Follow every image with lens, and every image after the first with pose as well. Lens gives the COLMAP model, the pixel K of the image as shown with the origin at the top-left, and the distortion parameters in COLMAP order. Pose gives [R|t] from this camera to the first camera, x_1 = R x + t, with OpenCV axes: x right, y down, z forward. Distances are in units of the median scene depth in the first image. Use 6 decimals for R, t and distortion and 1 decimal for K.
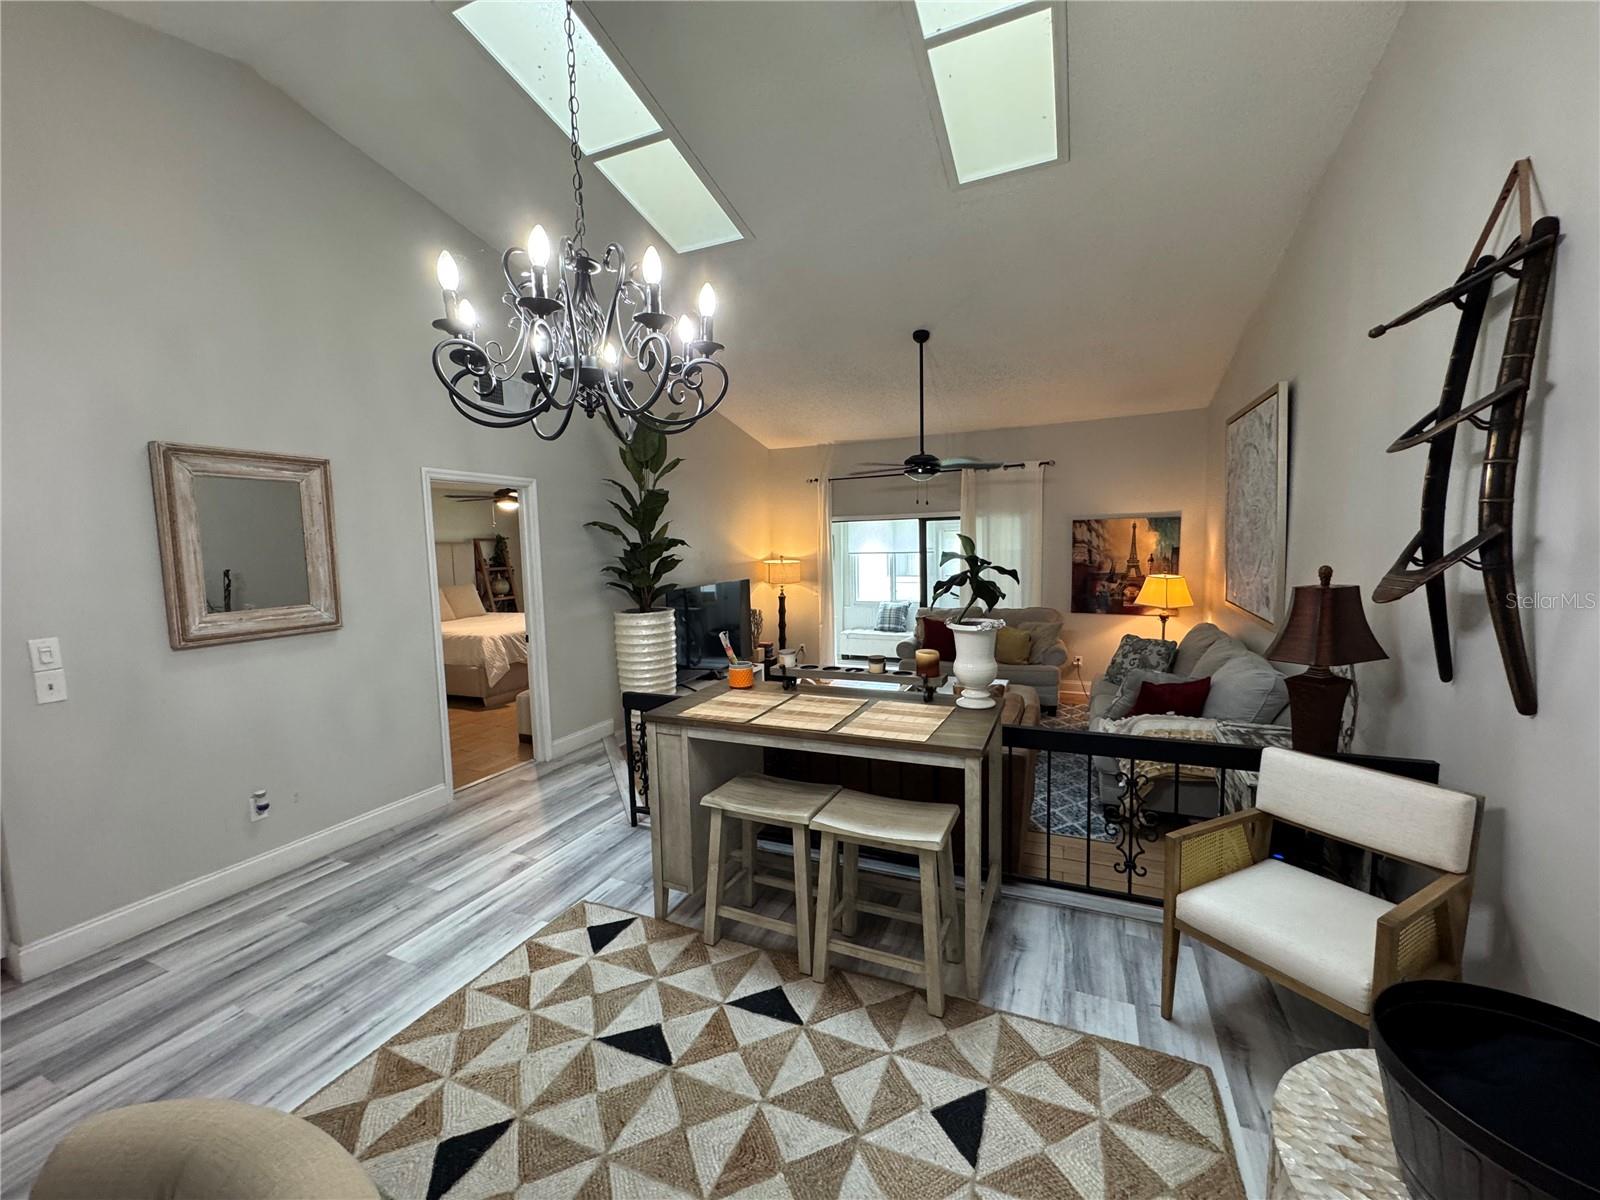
lens RADIAL K [[629.8, 0, 800.0], [0, 629.8, 600.0], [0, 0, 1]] dist [-0.009623, 0.000049]
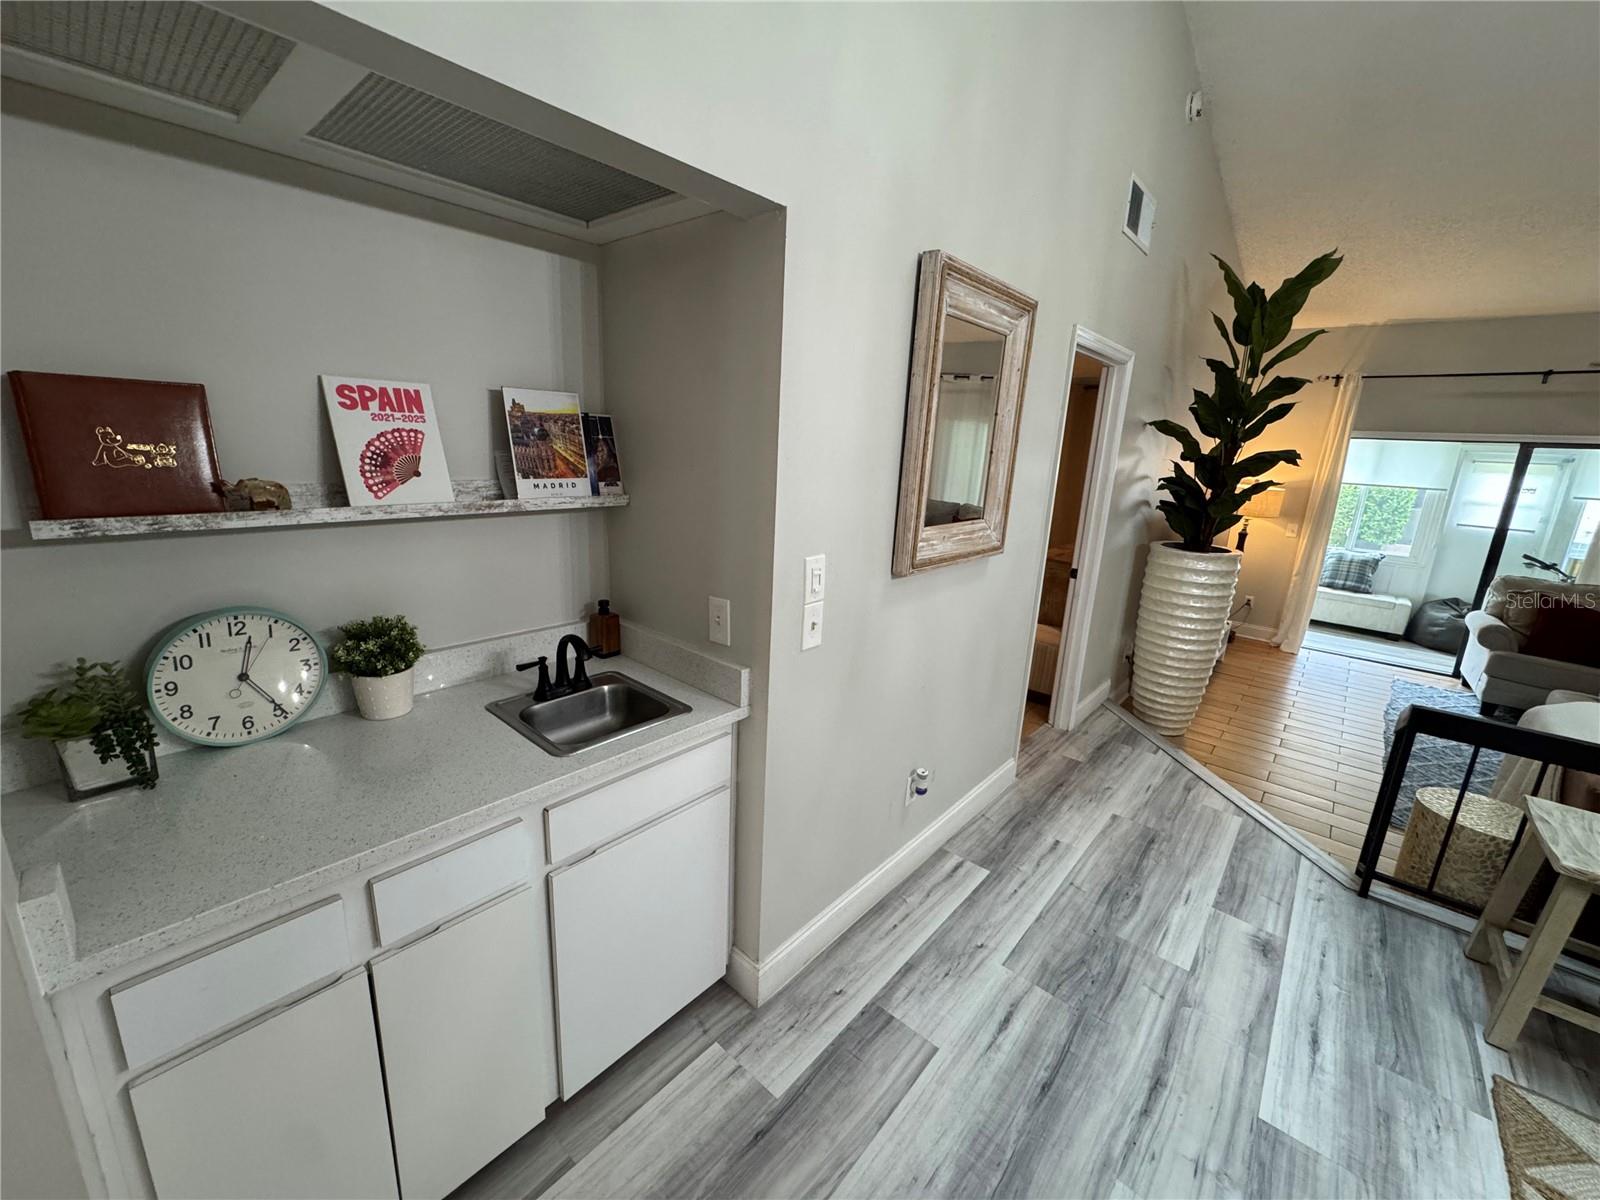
lens RADIAL K [[635.7, 0, 798.1], [0, 635.7, 599.9], [0, 0, 1]] dist [-0.001779, -0.000299]
pose [[0.949148, 0.143230, -0.280363, -0.910934], [-0.099011, 0.981136, 0.166040, -0.002484], [0.298856, -0.129838, 0.945424, 0.299416]]
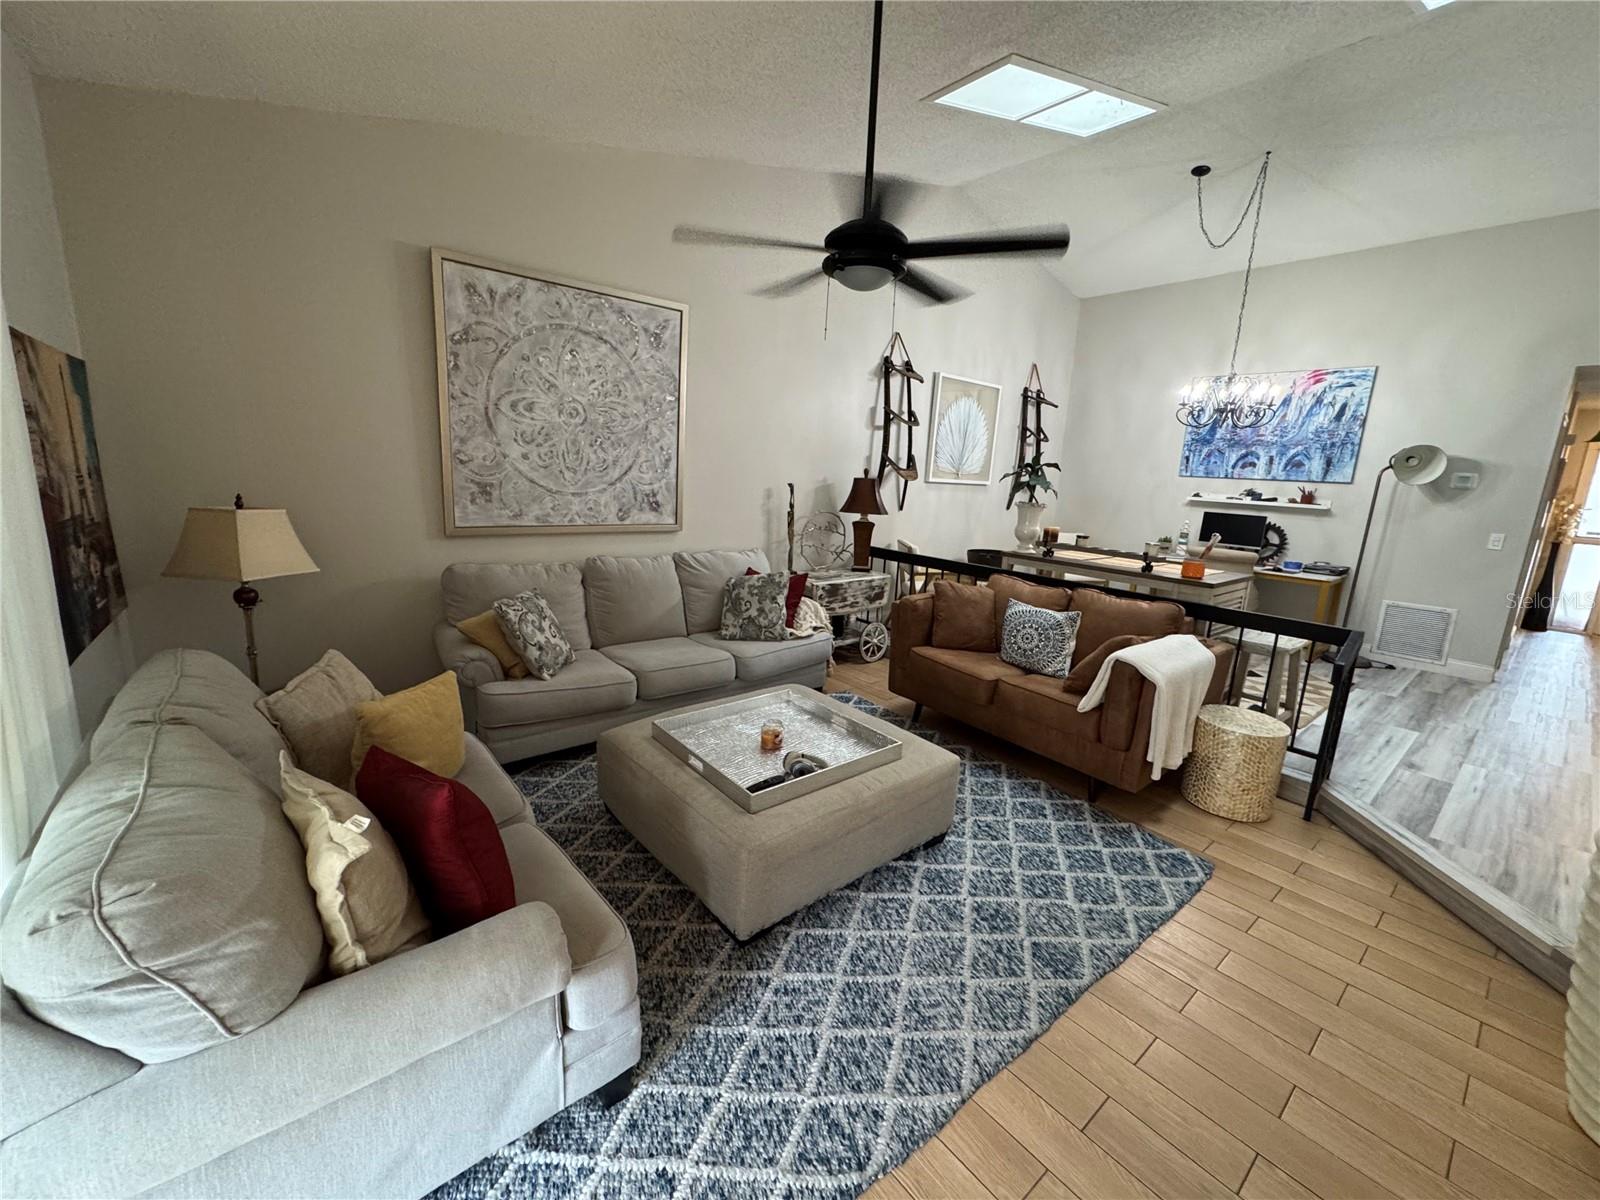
lens RADIAL K [[647.5, 0, 790.2], [0, 647.5, 597.1], [0, 0, 1]] dist [-0.000027, 0.000142]
pose [[-0.887409, -0.106114, 0.448604, 0.038723], [0.021927, 0.962328, 0.271006, -0.209677], [-0.460461, 0.250330, -0.851651, 2.751297]]
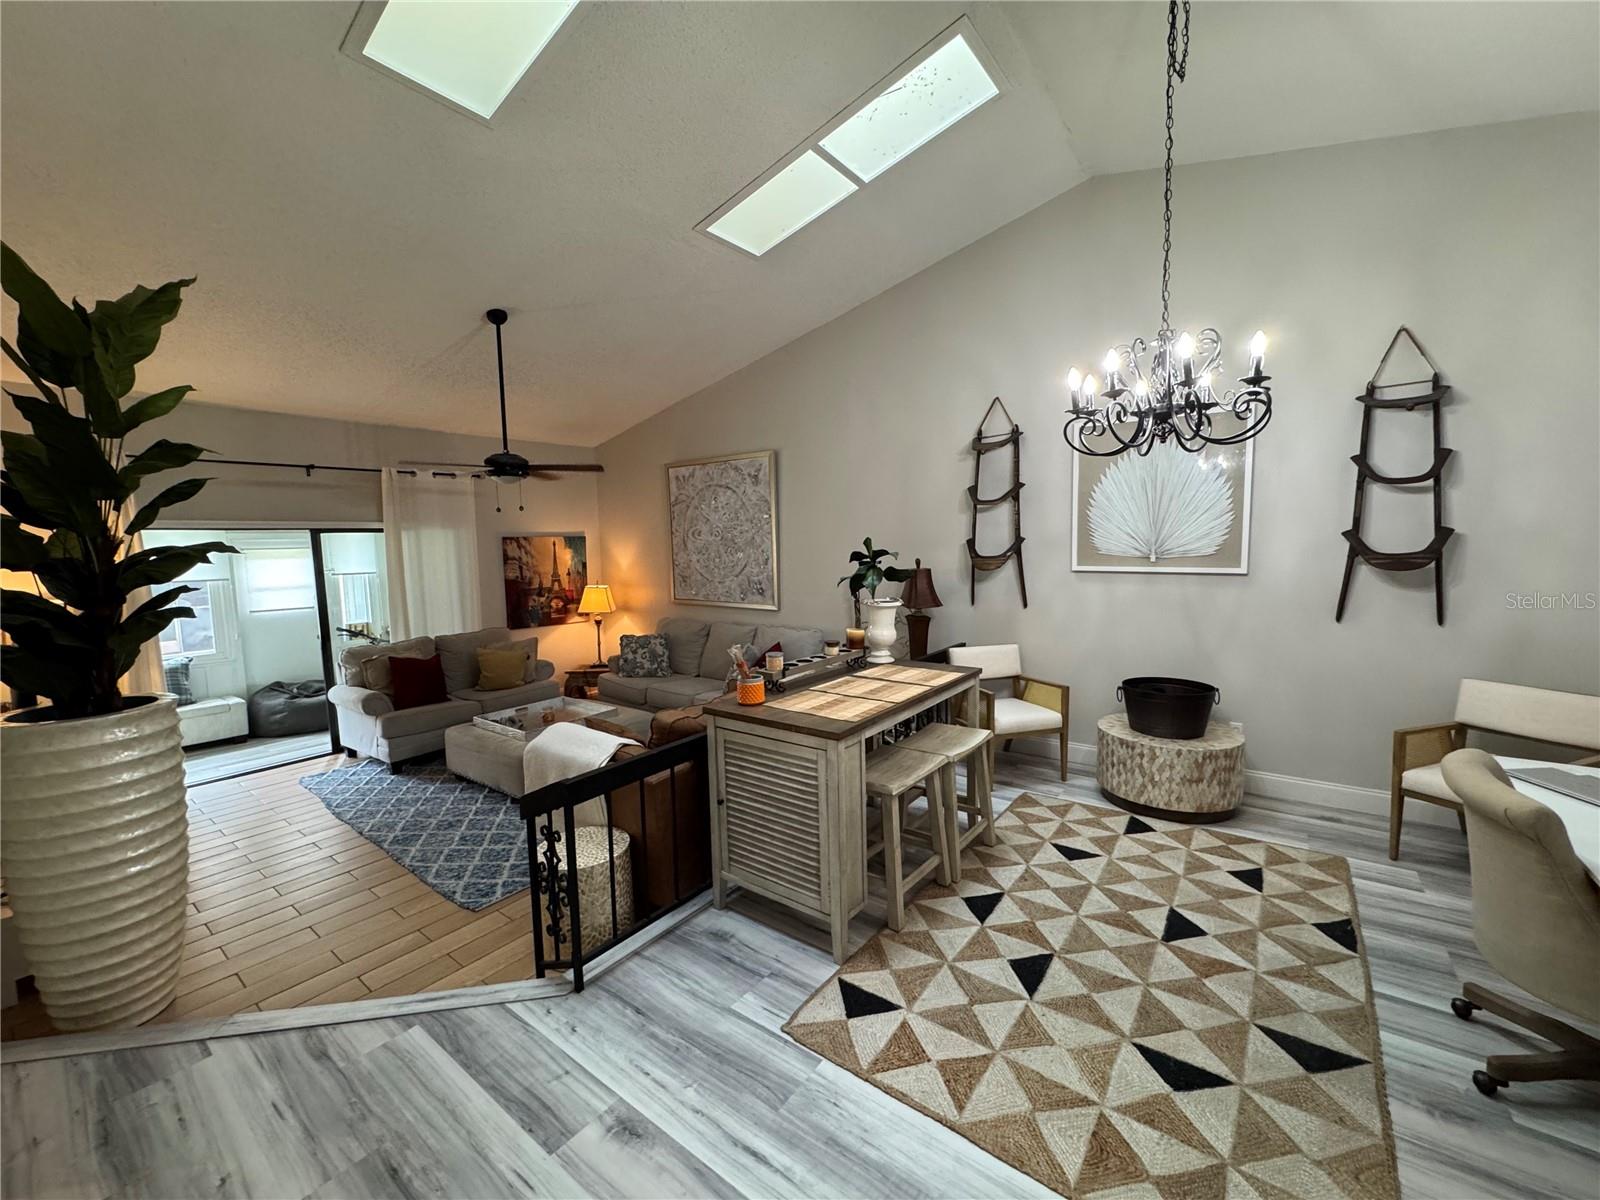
lens RADIAL K [[635.7, 0, 798.1], [0, 635.7, 599.9], [0, 0, 1]] dist [-0.001779, -0.000299]
pose [[0.242752, -0.065826, 0.967852, -1.062513], [0.110835, 0.993044, 0.039741, -0.041887], [-0.963736, 0.097625, 0.248359, 0.783752]]
